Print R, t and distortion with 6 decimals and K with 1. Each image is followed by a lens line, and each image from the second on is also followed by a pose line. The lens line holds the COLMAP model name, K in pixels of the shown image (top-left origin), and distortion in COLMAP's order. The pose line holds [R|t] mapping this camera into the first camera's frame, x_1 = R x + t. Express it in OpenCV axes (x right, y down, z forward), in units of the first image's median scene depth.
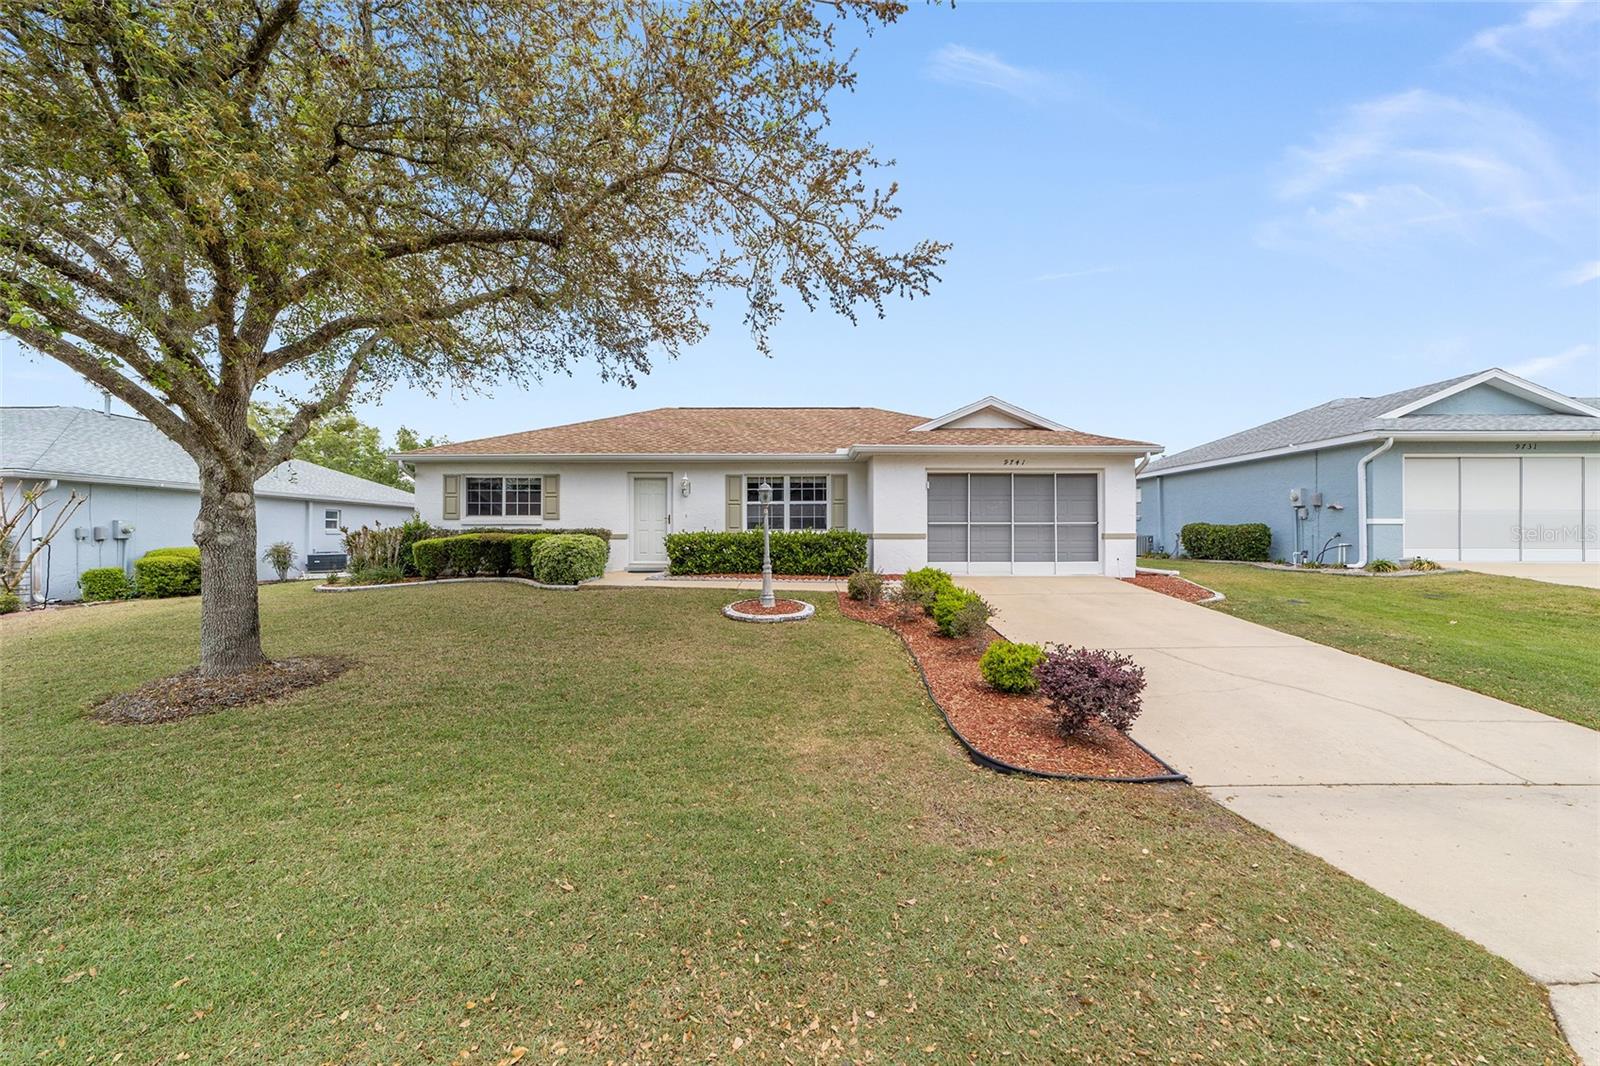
lens RADIAL K [[607.4, 0, 800.0], [0, 607.4, 533.0], [0, 0, 1]] dist [-0.014581, 0.008739]
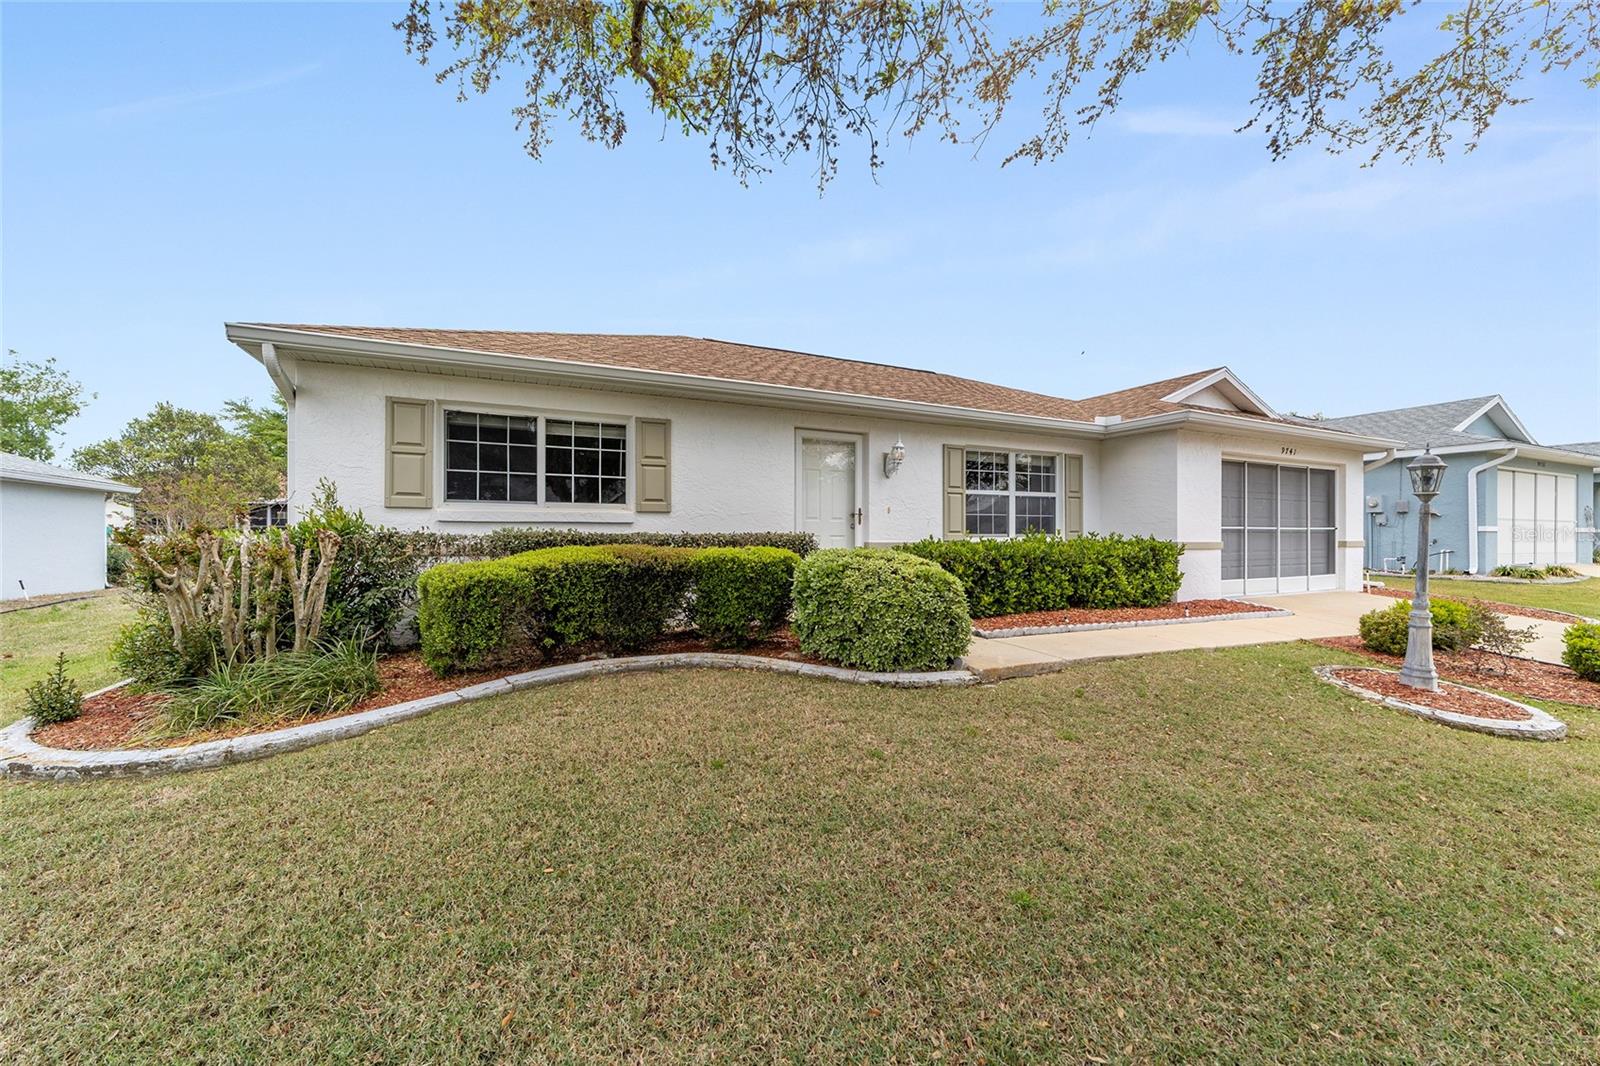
lens RADIAL K [[607.4, 0, 800.0], [0, 607.4, 533.0], [0, 0, 1]] dist [-0.014581, 0.008739]
pose [[0.901482, 0.002963, 0.432807, -0.533071], [-0.004971, 0.999981, 0.003508, -0.009048], [-0.432788, -0.005313, 0.901480, 0.537575]]
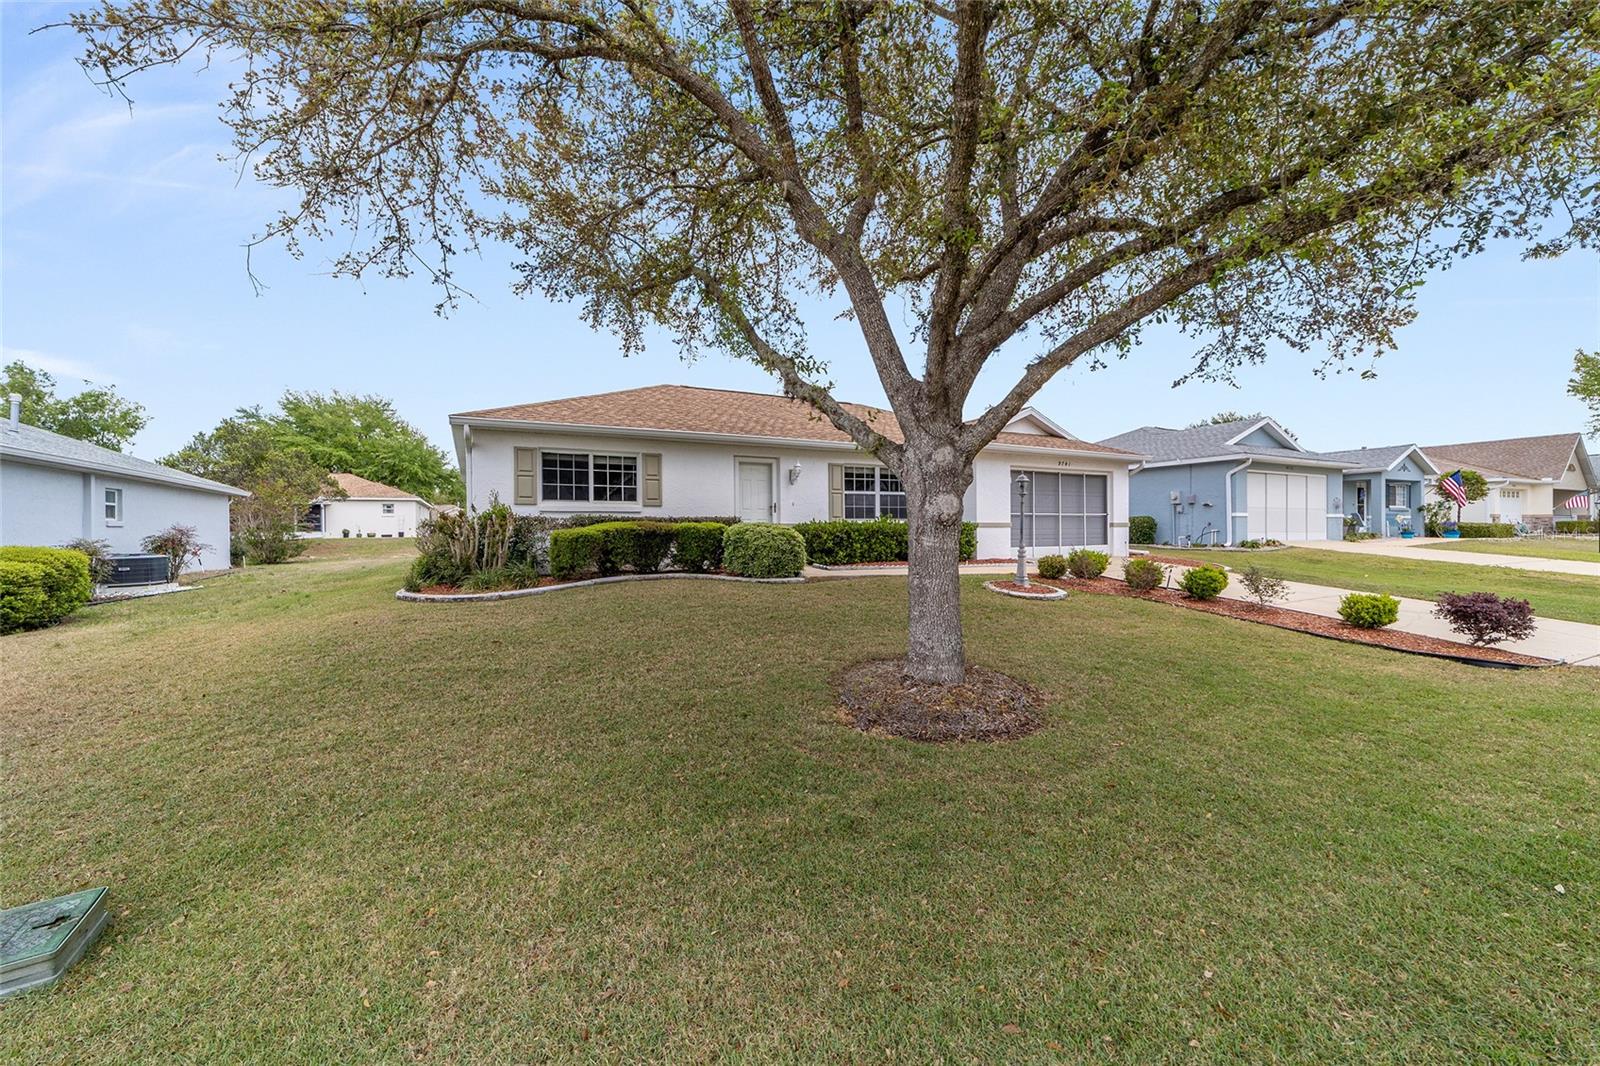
lens RADIAL K [[616.3, 0, 800.0], [0, 616.3, 533.0], [0, 0, 1]] dist [-0.003807, -0.000119]
pose [[0.890872, -0.006735, 0.454204, -0.643951], [0.003300, 0.999960, 0.008356, 0.009185], [-0.454242, -0.005945, 0.890858, 0.135057]]
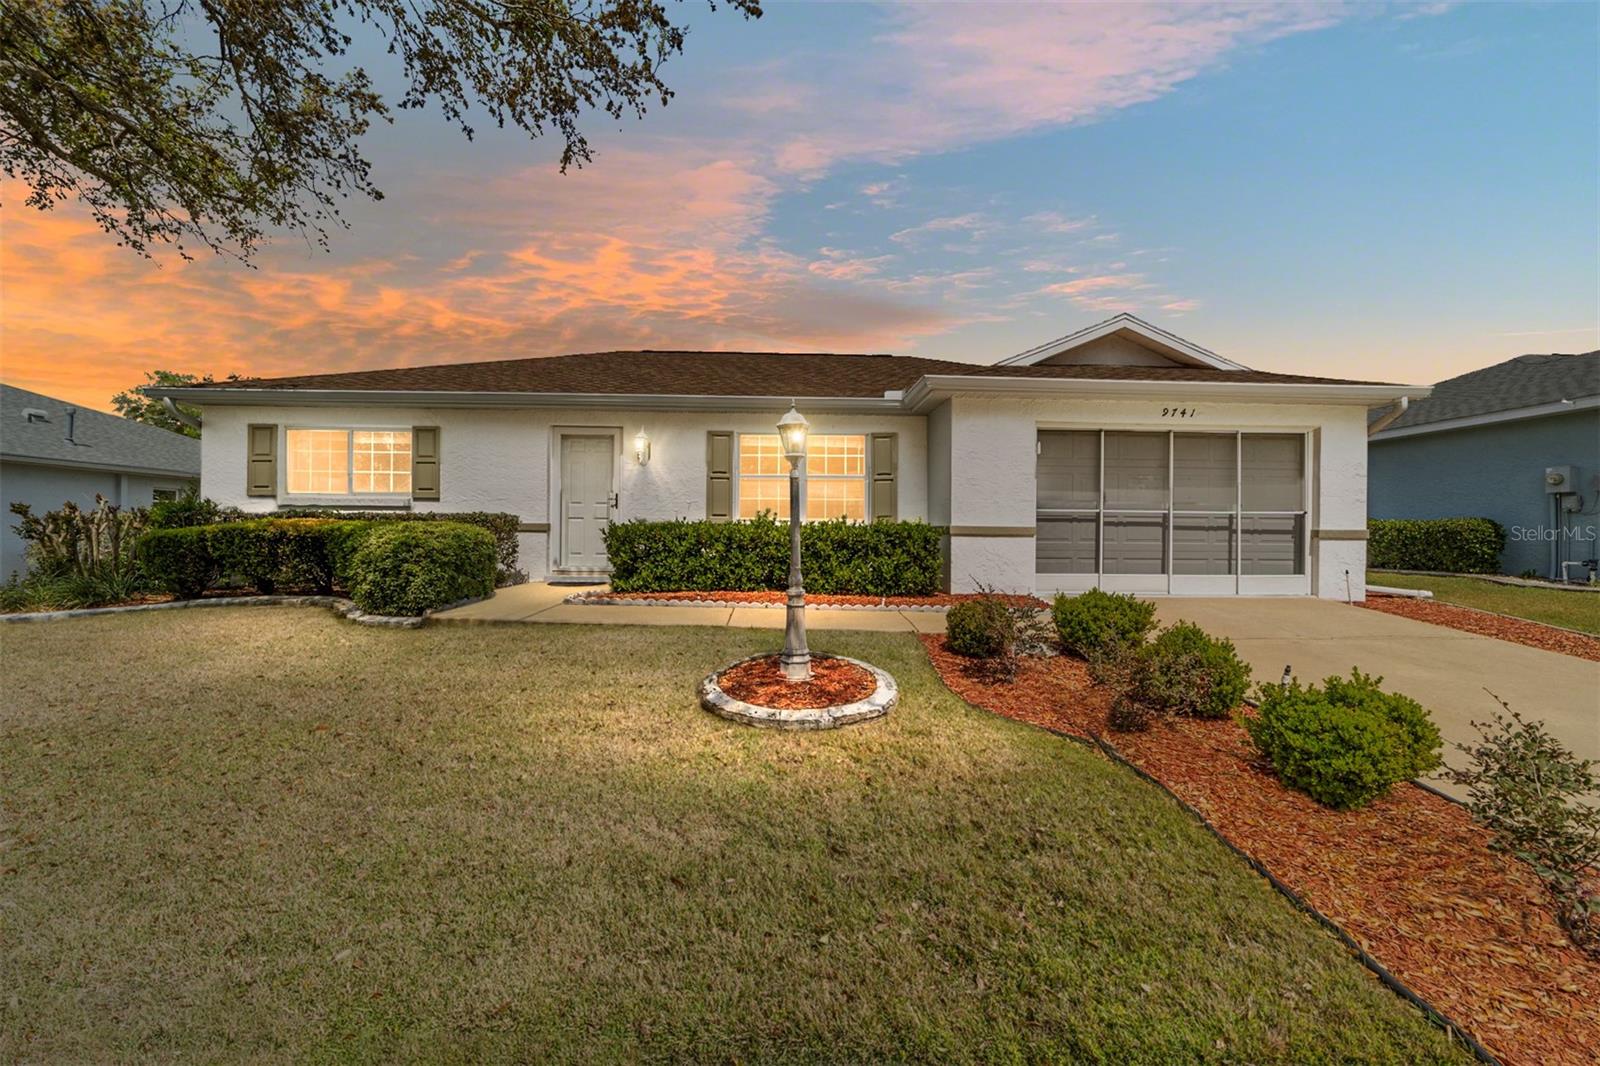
lens RADIAL K [[607.4, 0, 800.0], [0, 607.4, 533.0], [0, 0, 1]] dist [-0.014581, 0.008739]
pose [[0.999457, 0.009801, 0.031459, -0.045860], [-0.009987, 0.999934, 0.005755, 0.005336], [-0.031401, -0.006066, 0.999488, 0.378058]]
